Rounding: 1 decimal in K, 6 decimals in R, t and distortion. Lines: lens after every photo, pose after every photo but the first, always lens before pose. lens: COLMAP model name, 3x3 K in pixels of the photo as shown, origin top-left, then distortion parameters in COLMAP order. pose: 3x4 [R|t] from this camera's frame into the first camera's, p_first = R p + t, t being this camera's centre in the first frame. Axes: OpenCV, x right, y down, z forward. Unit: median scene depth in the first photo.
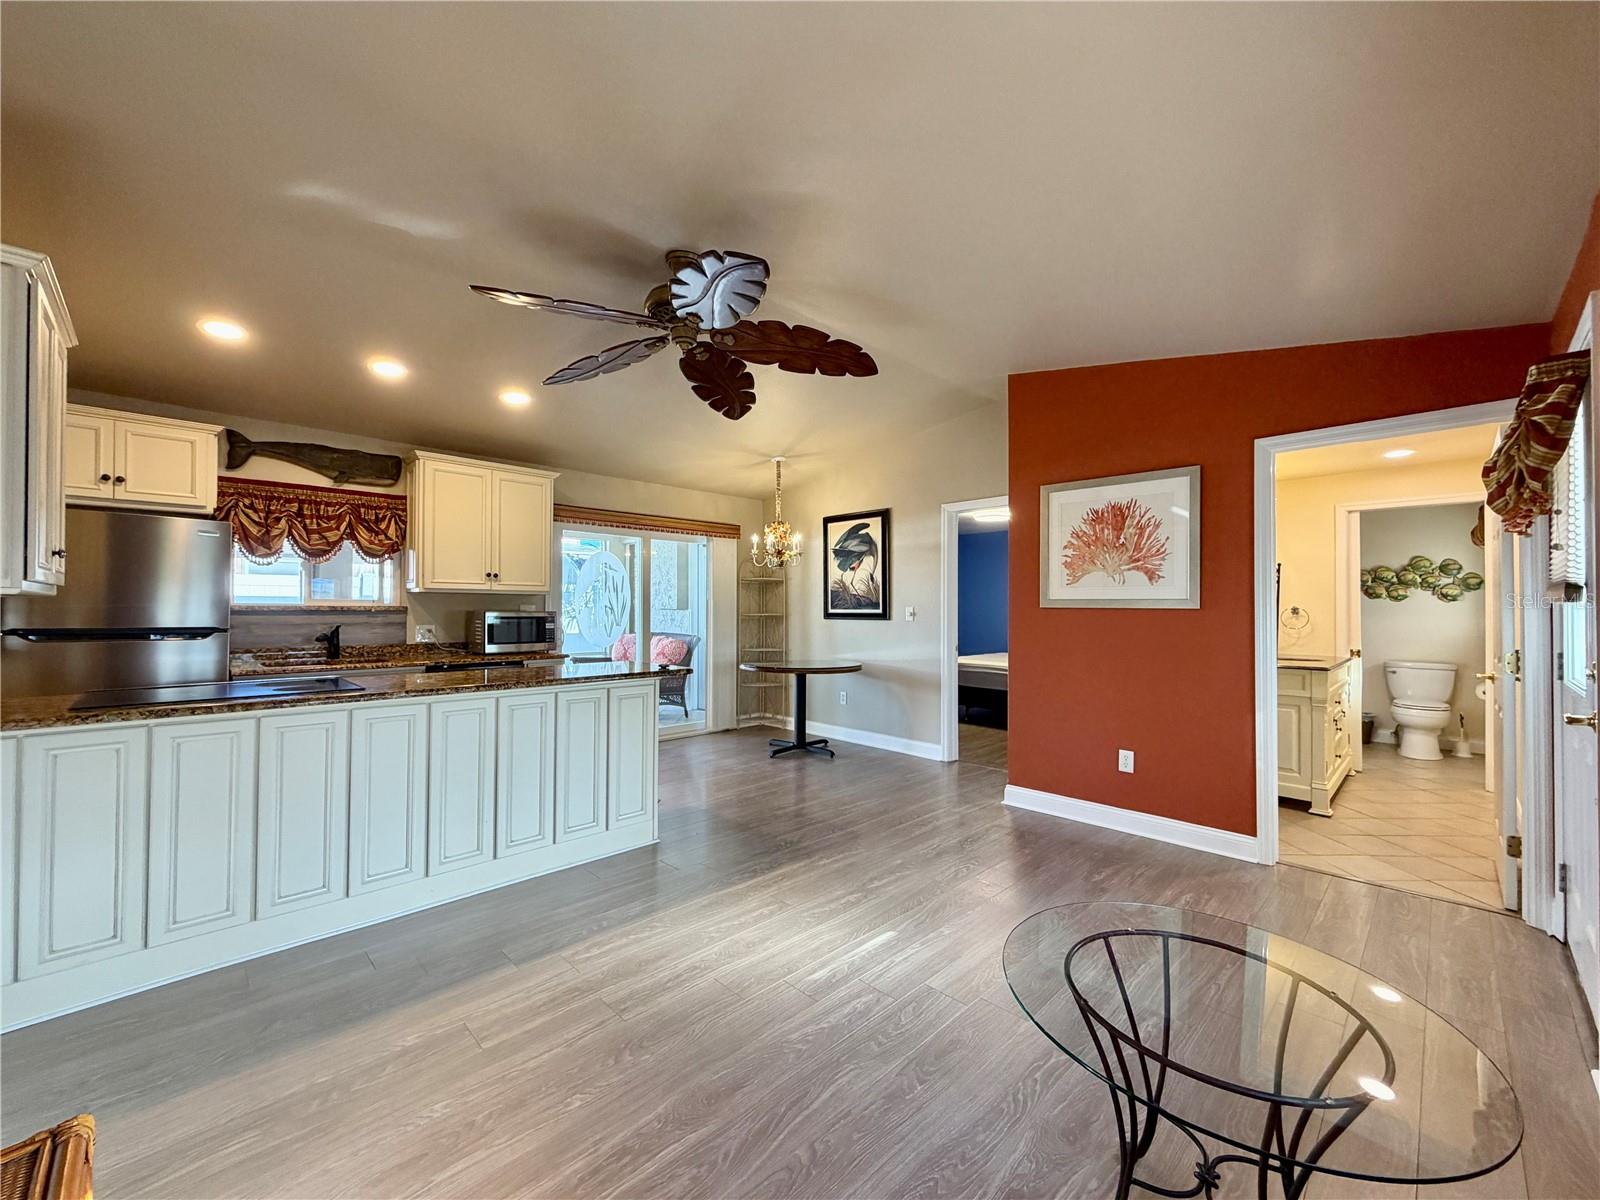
lens RADIAL K [[638.2, 0, 797.0], [0, 638.2, 602.6], [0, 0, 1]] dist [-0.000027, -0.000160]
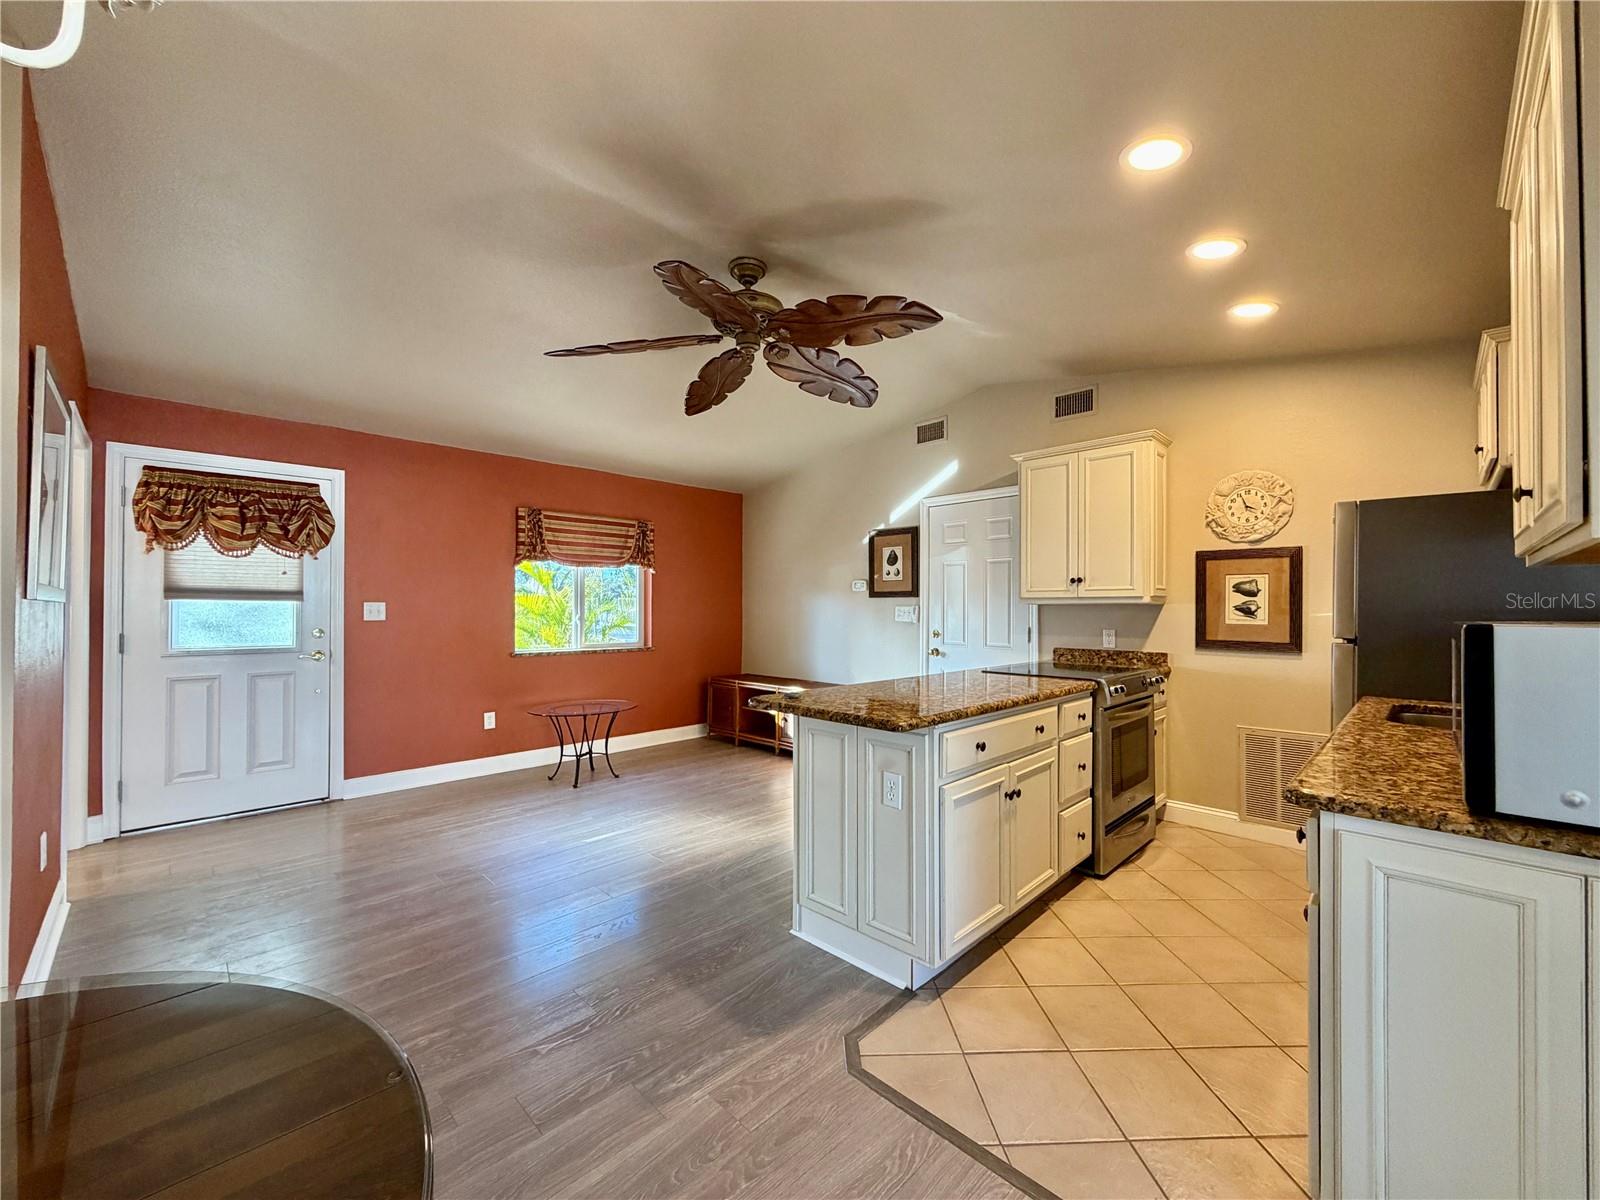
lens RADIAL K [[636.9, 0, 796.9], [0, 636.9, 602.9], [0, 0, 1]] dist [0.000878, -0.000353]
pose [[-0.999953, -0.006849, -0.006900, -0.176908], [-0.006699, 0.999747, -0.021478, 0.014479], [0.007045, -0.021431, -0.999746, 1.421208]]
